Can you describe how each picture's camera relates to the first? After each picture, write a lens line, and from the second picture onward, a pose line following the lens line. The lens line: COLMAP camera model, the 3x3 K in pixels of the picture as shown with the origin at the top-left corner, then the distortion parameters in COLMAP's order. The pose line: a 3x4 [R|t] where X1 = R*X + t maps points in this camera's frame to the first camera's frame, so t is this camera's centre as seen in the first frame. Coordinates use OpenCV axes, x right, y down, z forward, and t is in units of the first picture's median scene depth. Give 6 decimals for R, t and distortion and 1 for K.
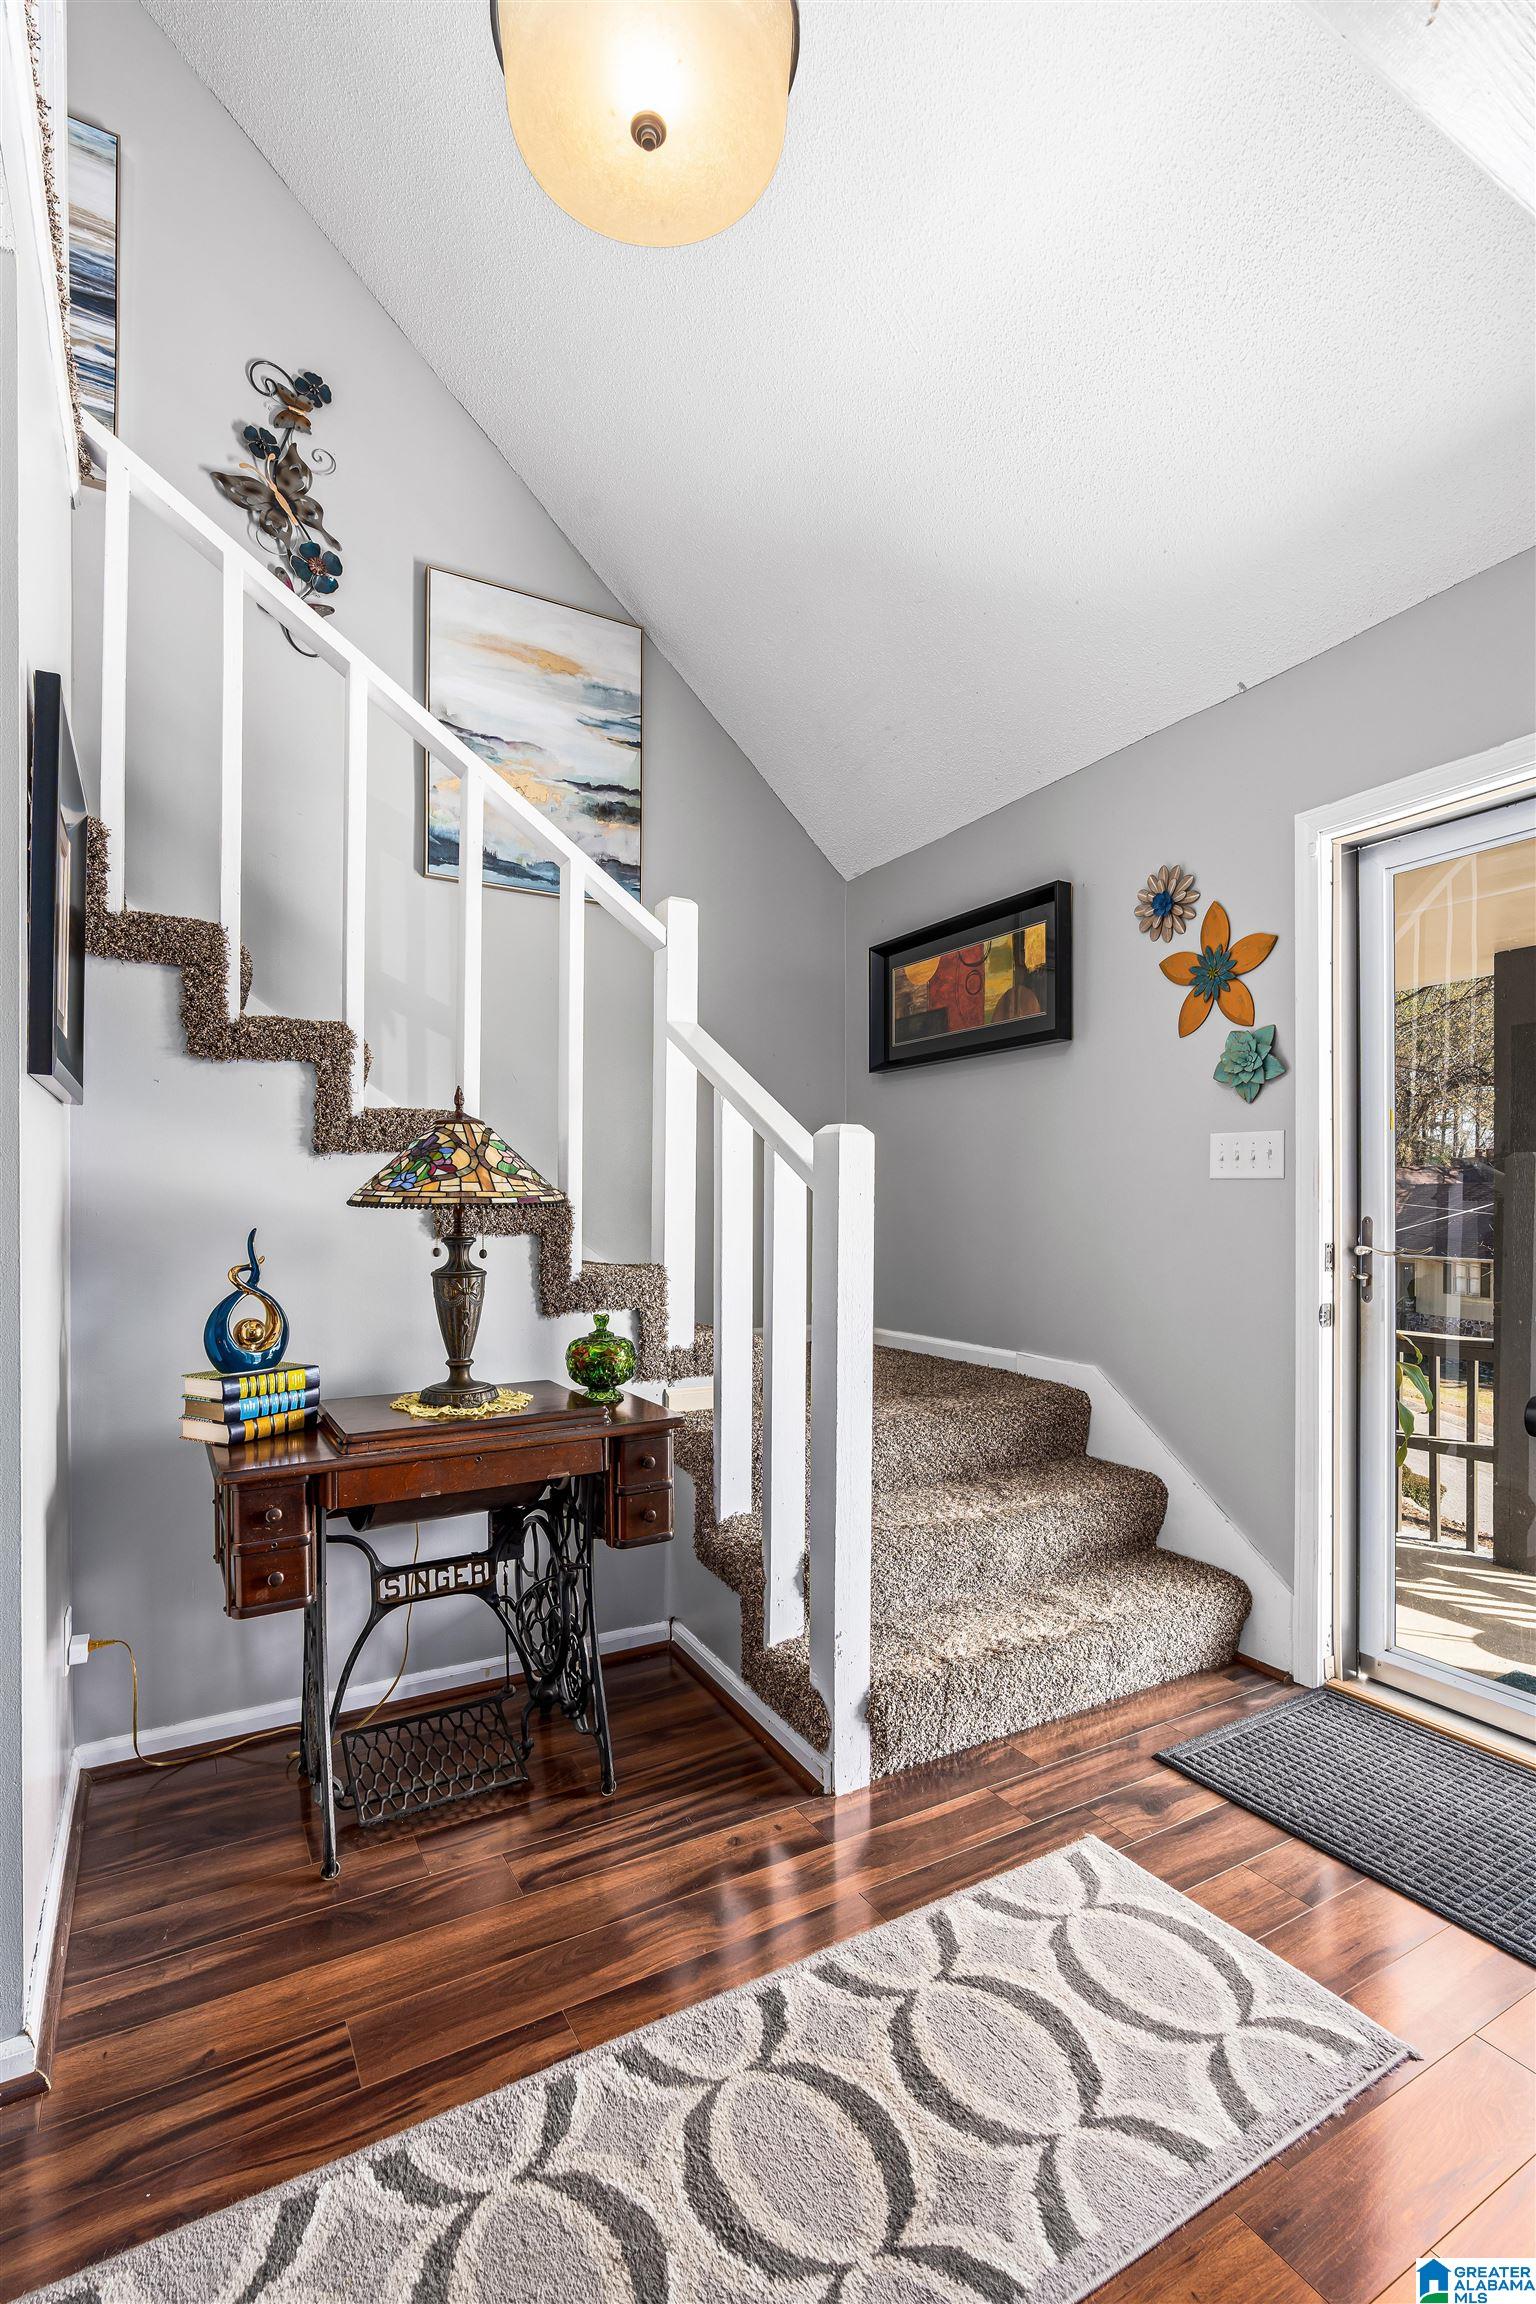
lens RADIAL K [[1050.1, 0, 751.8], [0, 1050.1, 1193.6], [0, 0, 1]] dist [-0.000546, -0.000223]
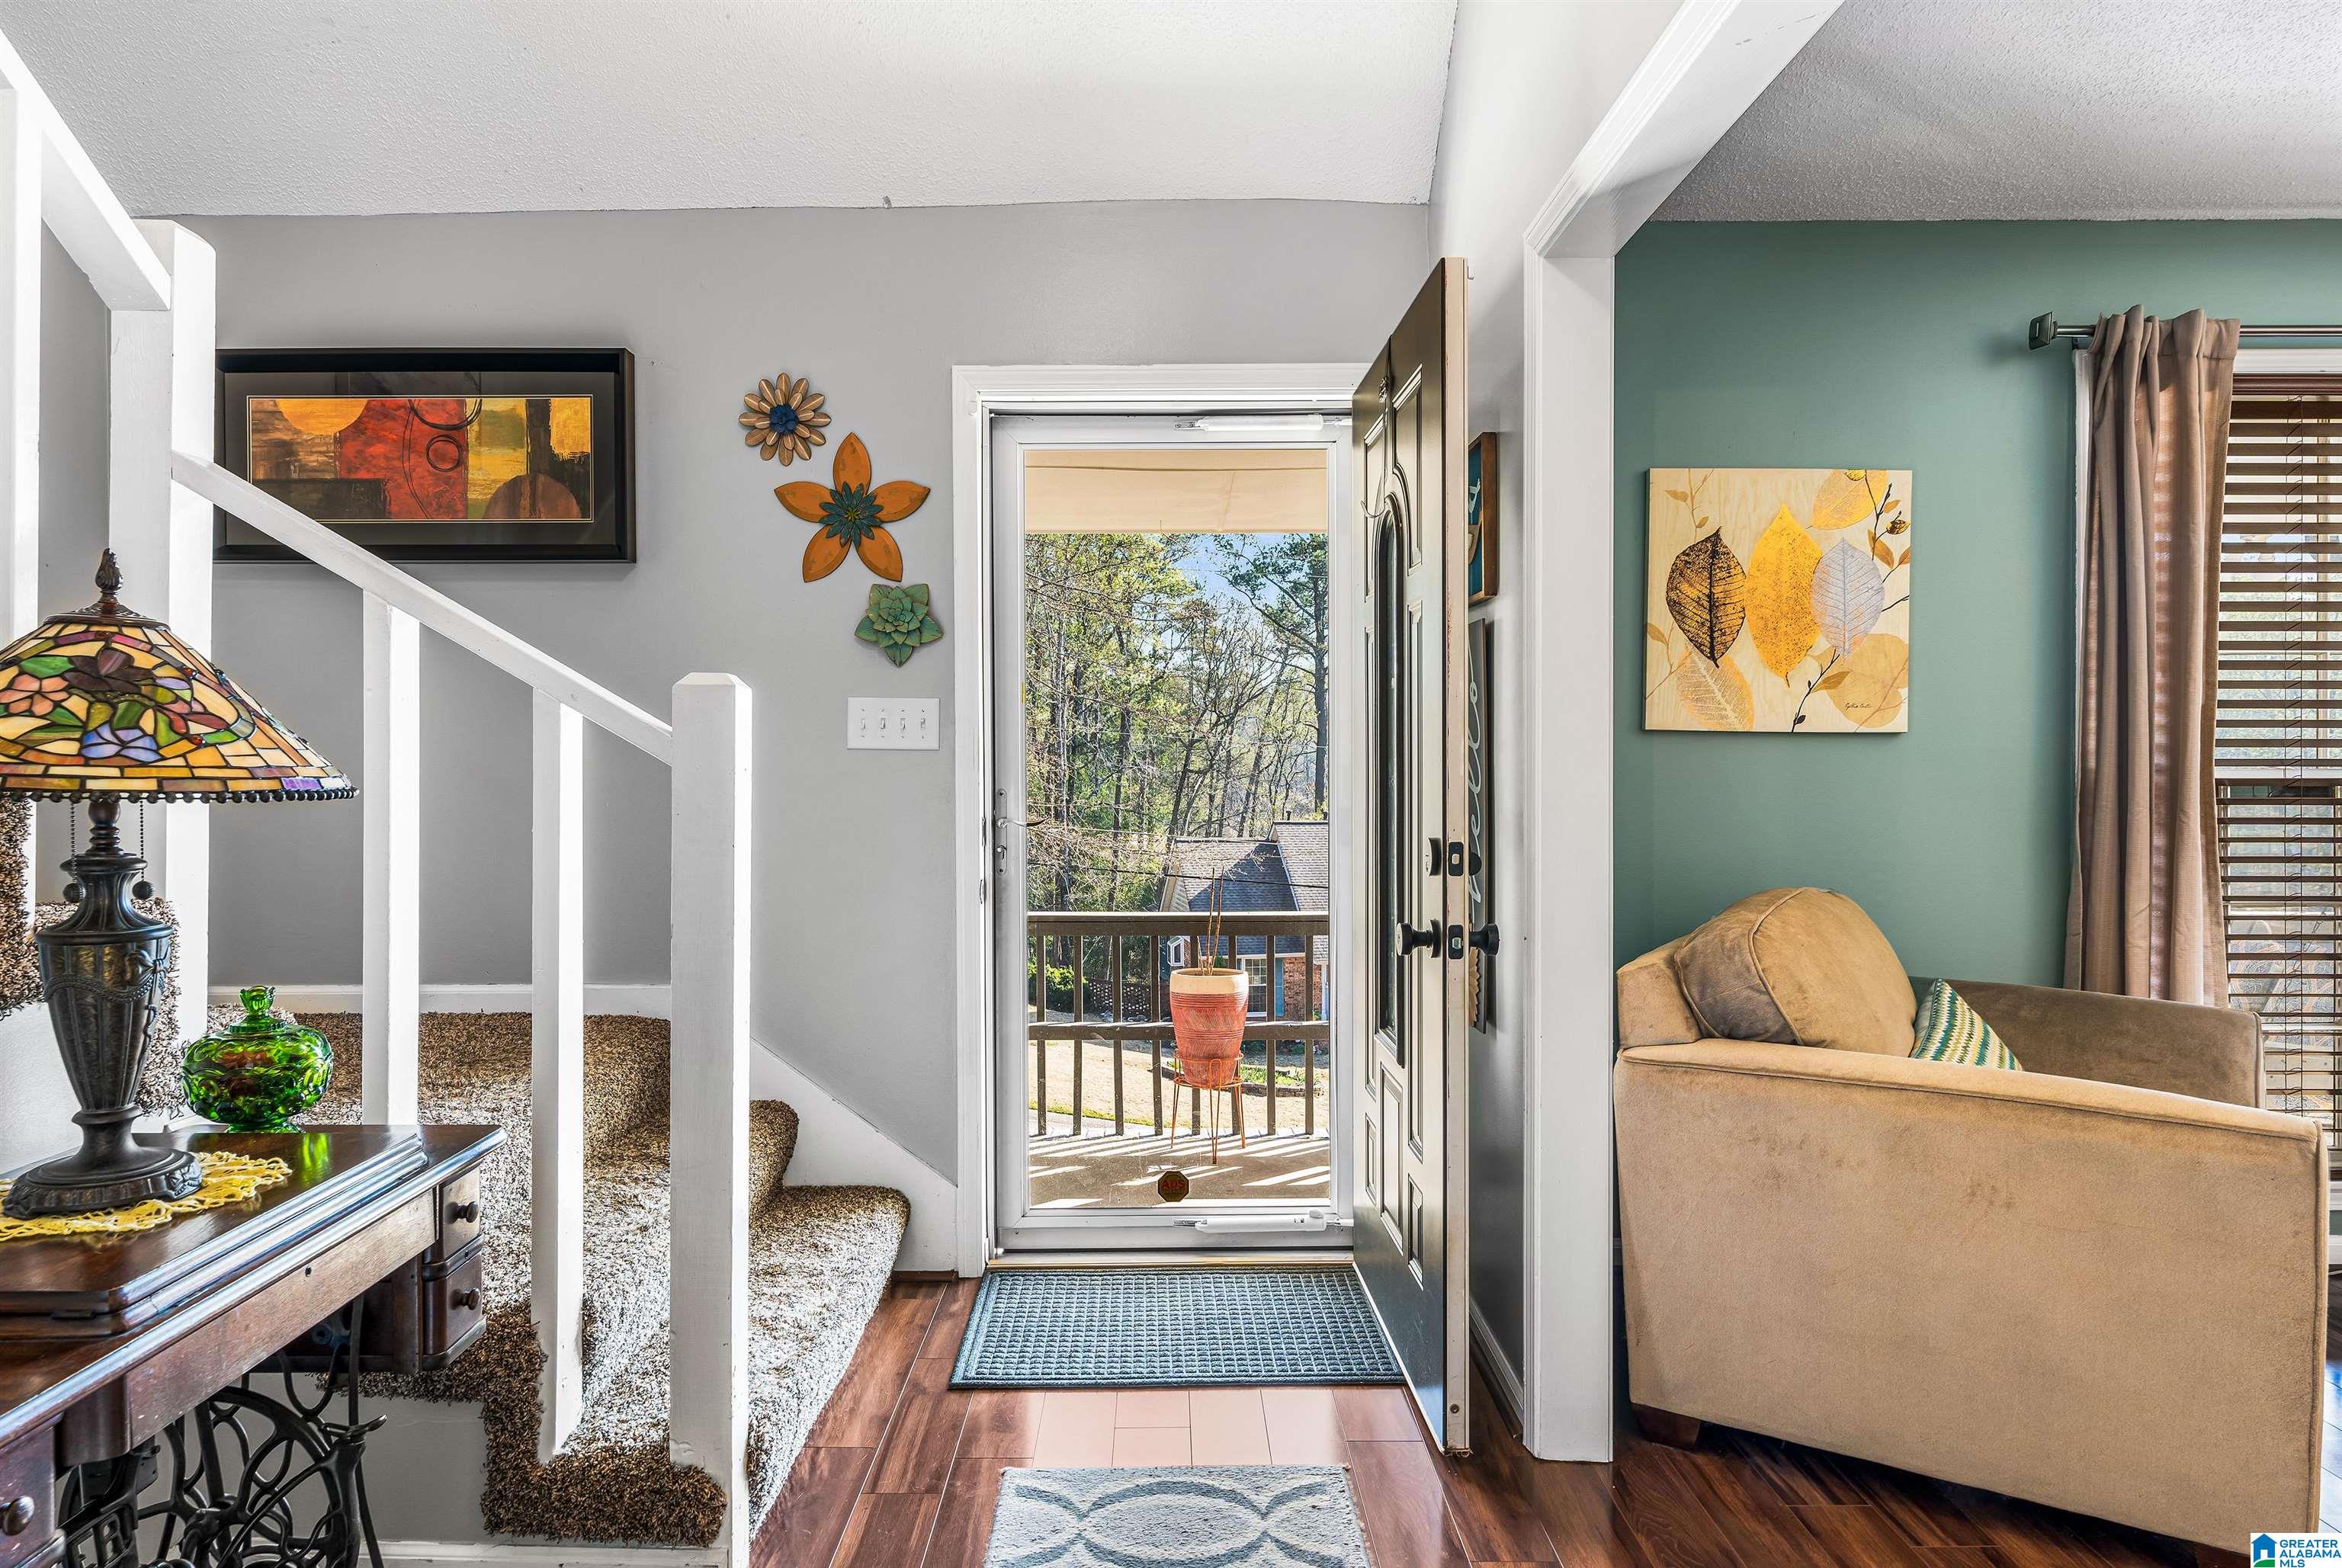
lens RADIAL K [[1403.4, 0, 1175.5], [0, 1403.4, 778.8], [0, 0, 1]] dist [0.001878, -0.000398]
pose [[0.494743, -0.008421, 0.868999, -0.447271], [-0.001848, 0.999941, 0.010742, -0.002291], [-0.869037, -0.006920, 0.494698, 0.183117]]
